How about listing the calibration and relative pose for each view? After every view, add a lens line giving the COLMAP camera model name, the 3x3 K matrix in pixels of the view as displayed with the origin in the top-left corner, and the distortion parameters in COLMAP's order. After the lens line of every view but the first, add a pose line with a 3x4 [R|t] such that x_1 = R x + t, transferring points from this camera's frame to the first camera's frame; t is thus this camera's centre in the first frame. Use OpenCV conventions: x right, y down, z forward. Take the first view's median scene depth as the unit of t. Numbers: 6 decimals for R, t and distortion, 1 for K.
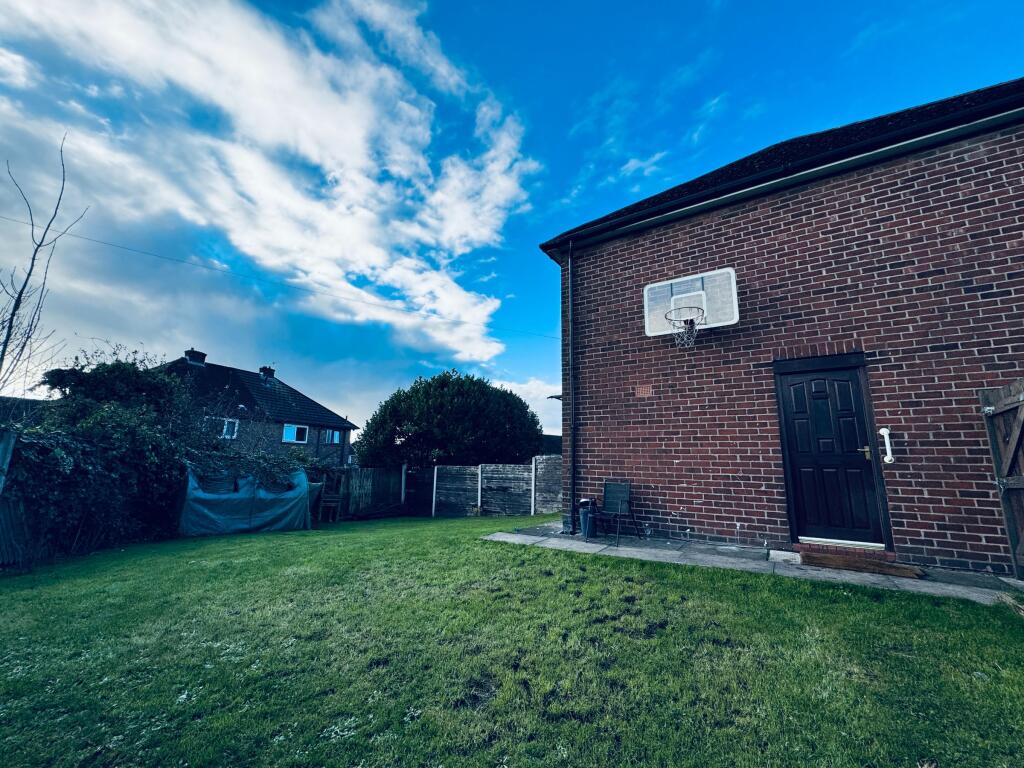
lens RADIAL K [[408.1, 0, 514.8], [0, 408.1, 386.3], [0, 0, 1]] dist [-0.002772, -0.000298]
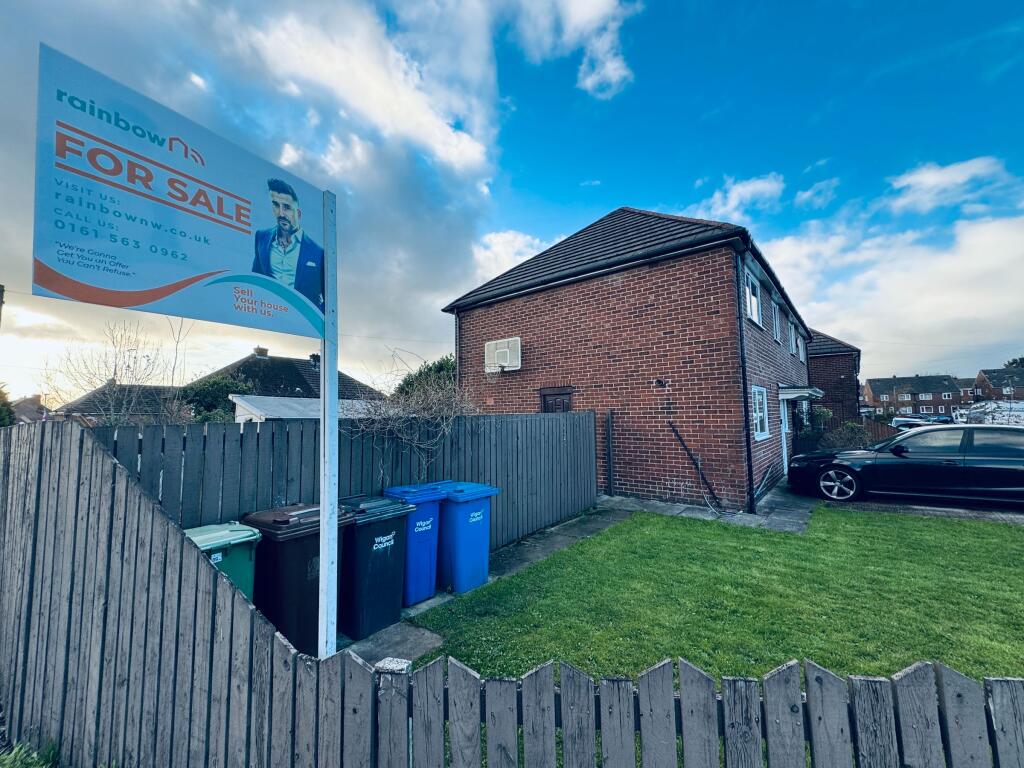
lens RADIAL K [[408.1, 0, 509.3], [0, 408.1, 384.3], [0, 0, 1]] dist [-0.002772, -0.000298]
pose [[0.990068, -0.046907, -0.132533, 0.686476], [0.061366, 0.992341, 0.107210, -0.266807], [0.126489, -0.114278, 0.985363, -0.788476]]
